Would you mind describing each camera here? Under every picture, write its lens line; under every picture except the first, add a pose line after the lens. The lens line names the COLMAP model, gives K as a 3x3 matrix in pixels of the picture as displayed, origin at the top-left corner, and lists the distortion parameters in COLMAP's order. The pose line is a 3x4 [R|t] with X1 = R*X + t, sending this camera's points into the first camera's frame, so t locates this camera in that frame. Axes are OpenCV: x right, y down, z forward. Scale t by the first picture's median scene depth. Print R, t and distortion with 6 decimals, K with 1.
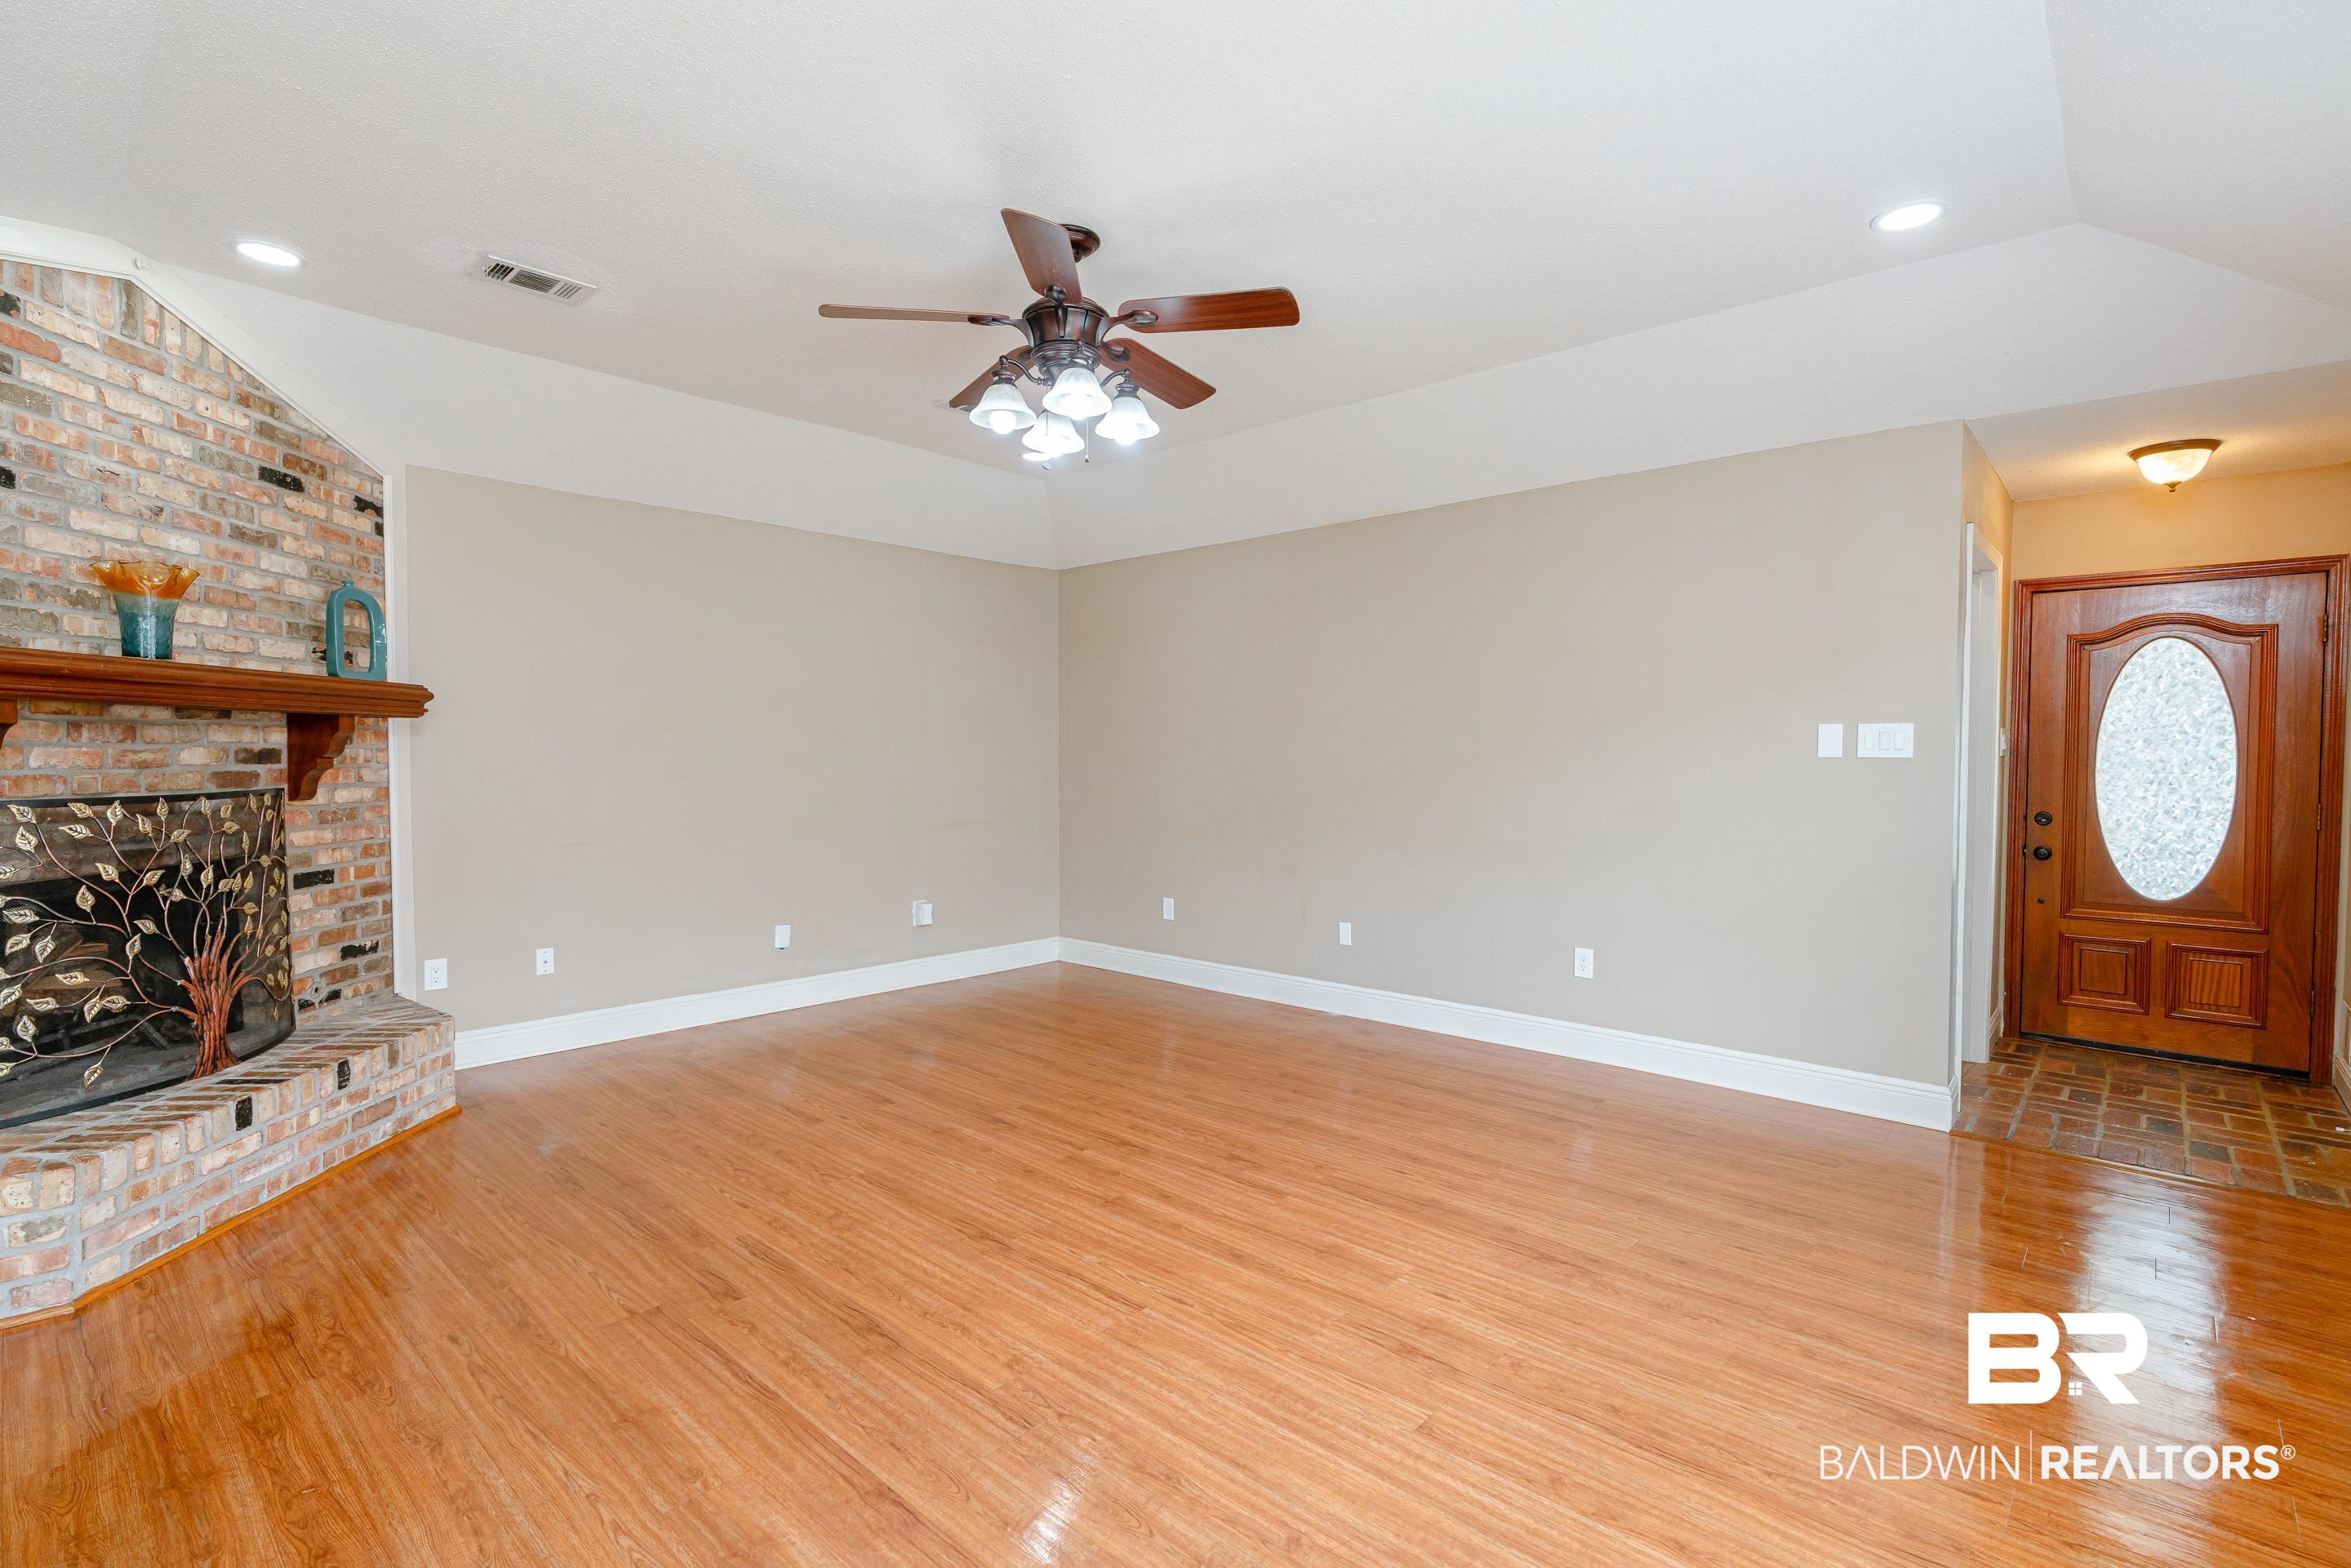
lens RADIAL K [[1083.9, 0, 1179.8], [0, 1083.9, 782.1], [0, 0, 1]] dist [-0.002682, 0.001204]
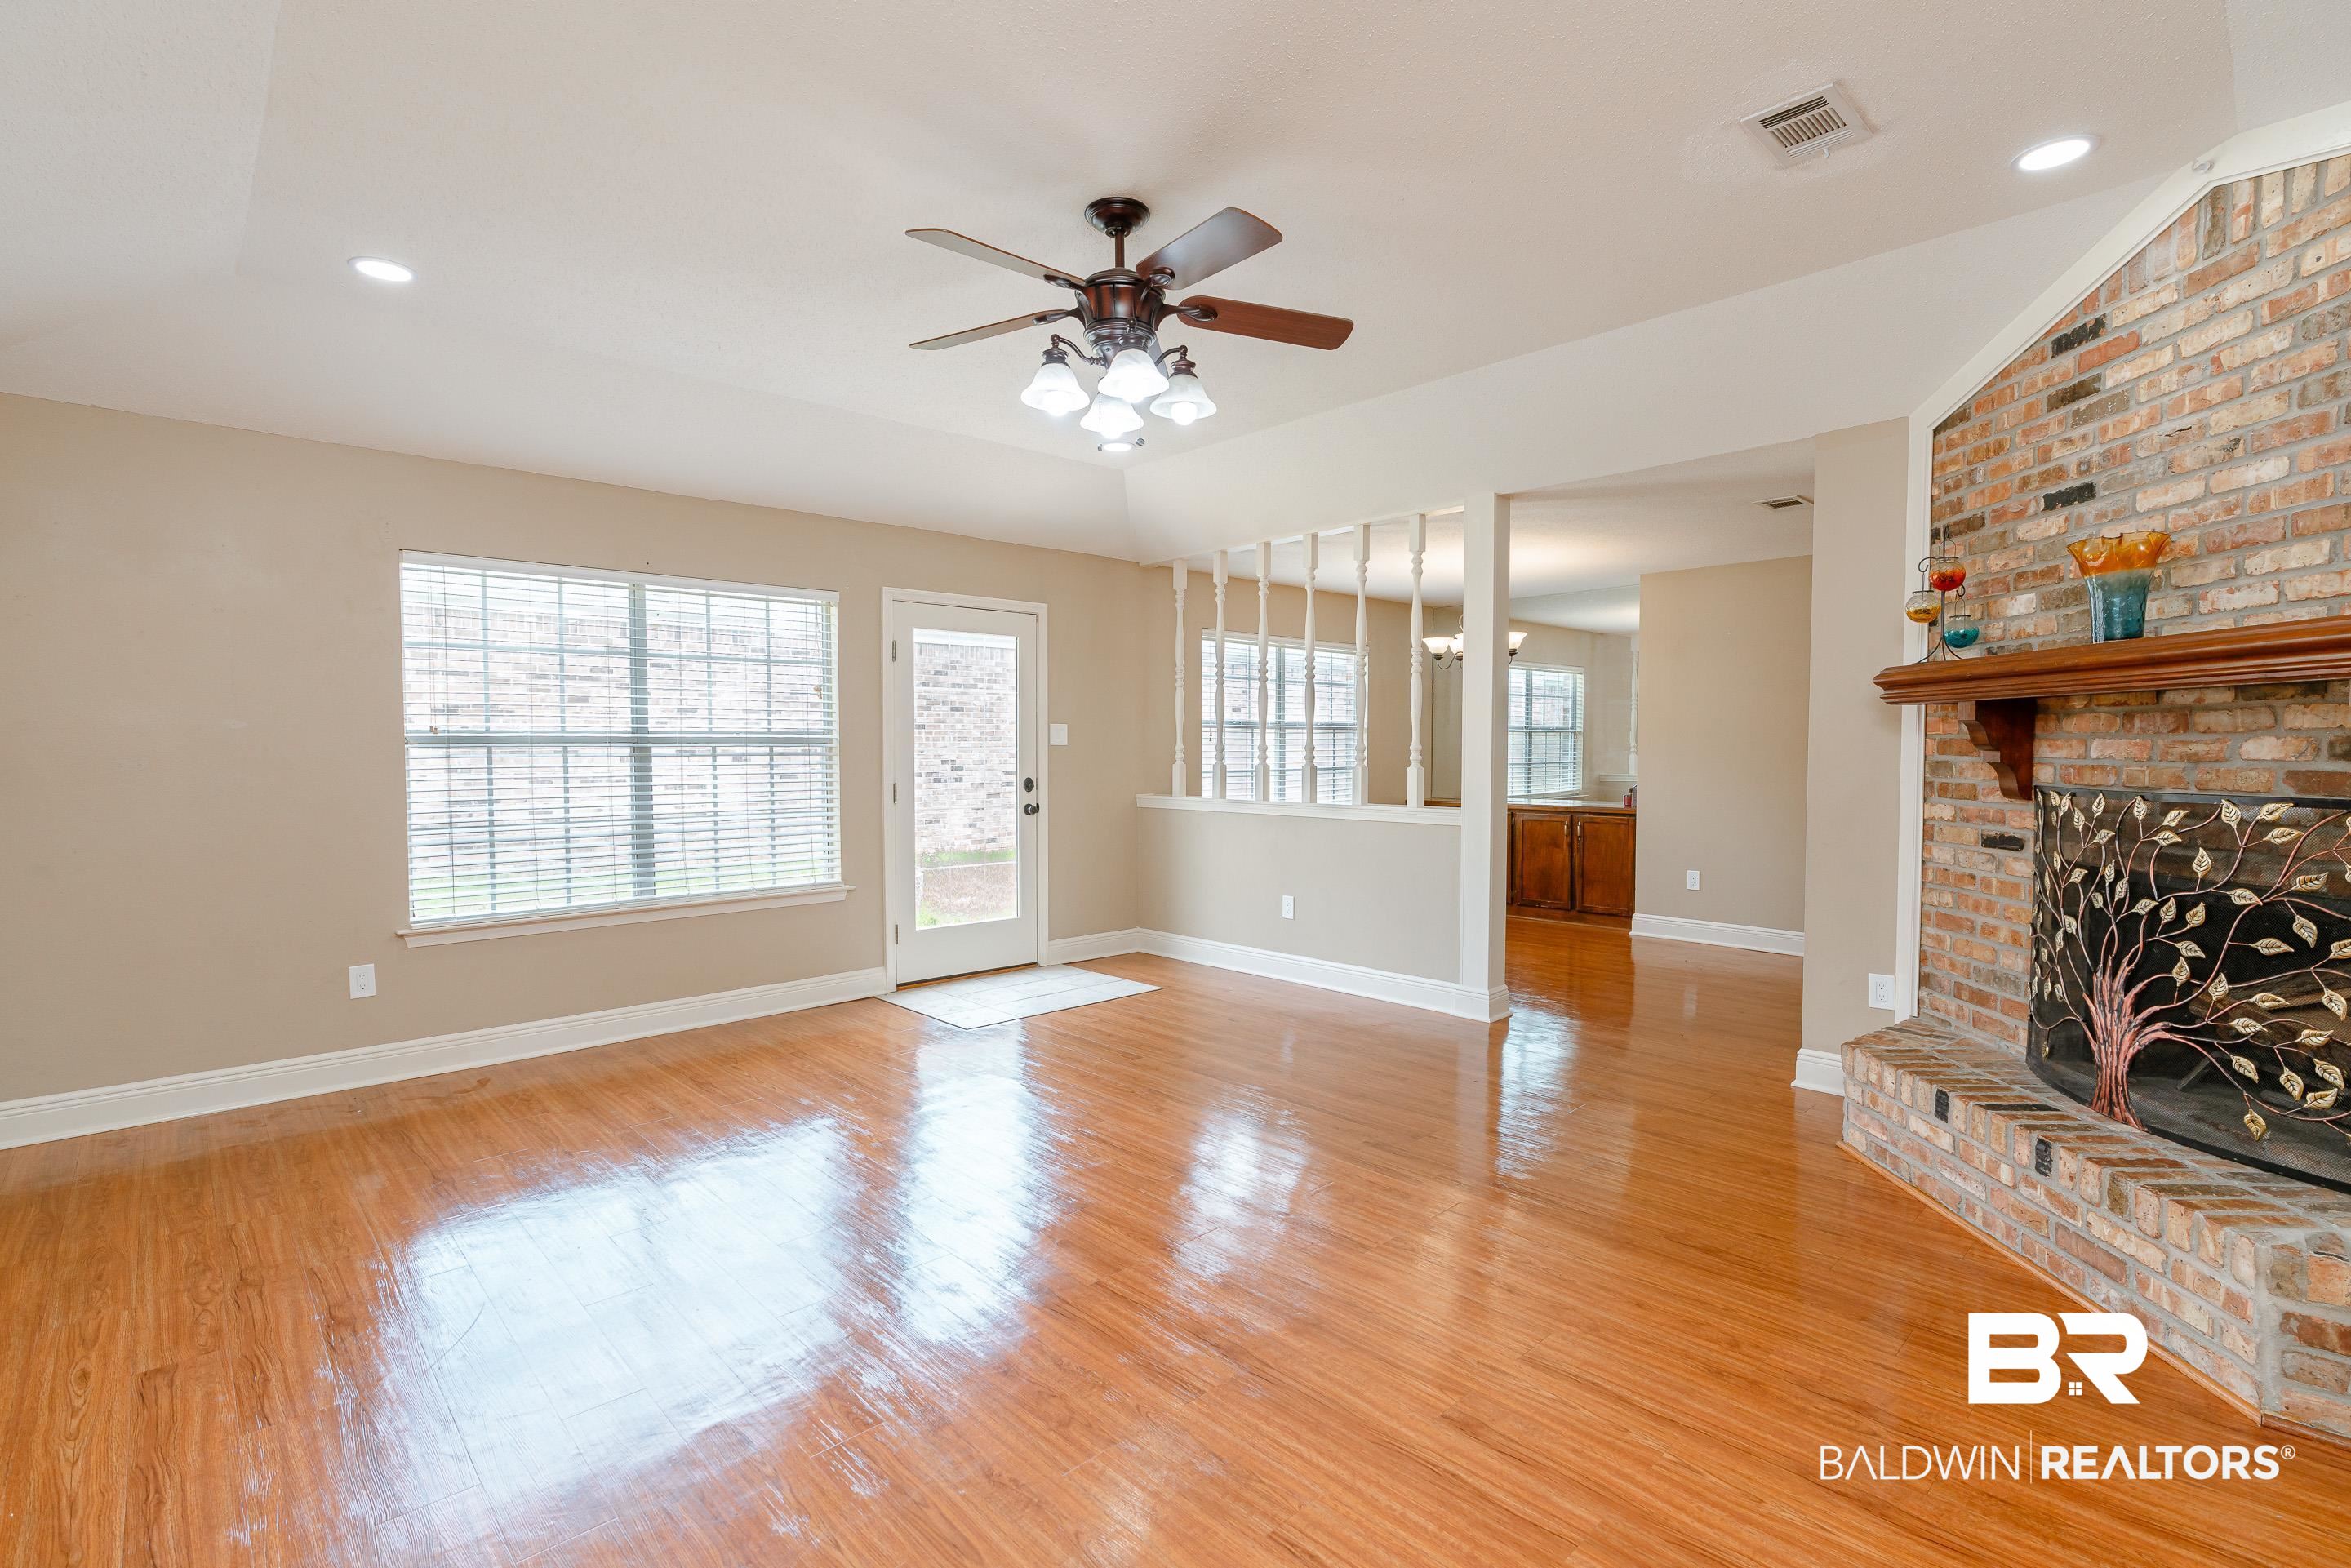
lens RADIAL K [[1101.7, 0, 1177.0], [0, 1101.7, 781.7], [0, 0, 1]] dist [-0.003914, 0.004535]
pose [[-0.996681, -0.003977, 0.081315, -0.211263], [0.001077, 0.998074, 0.062024, -0.048165], [-0.081405, 0.061906, -0.994757, 1.785065]]
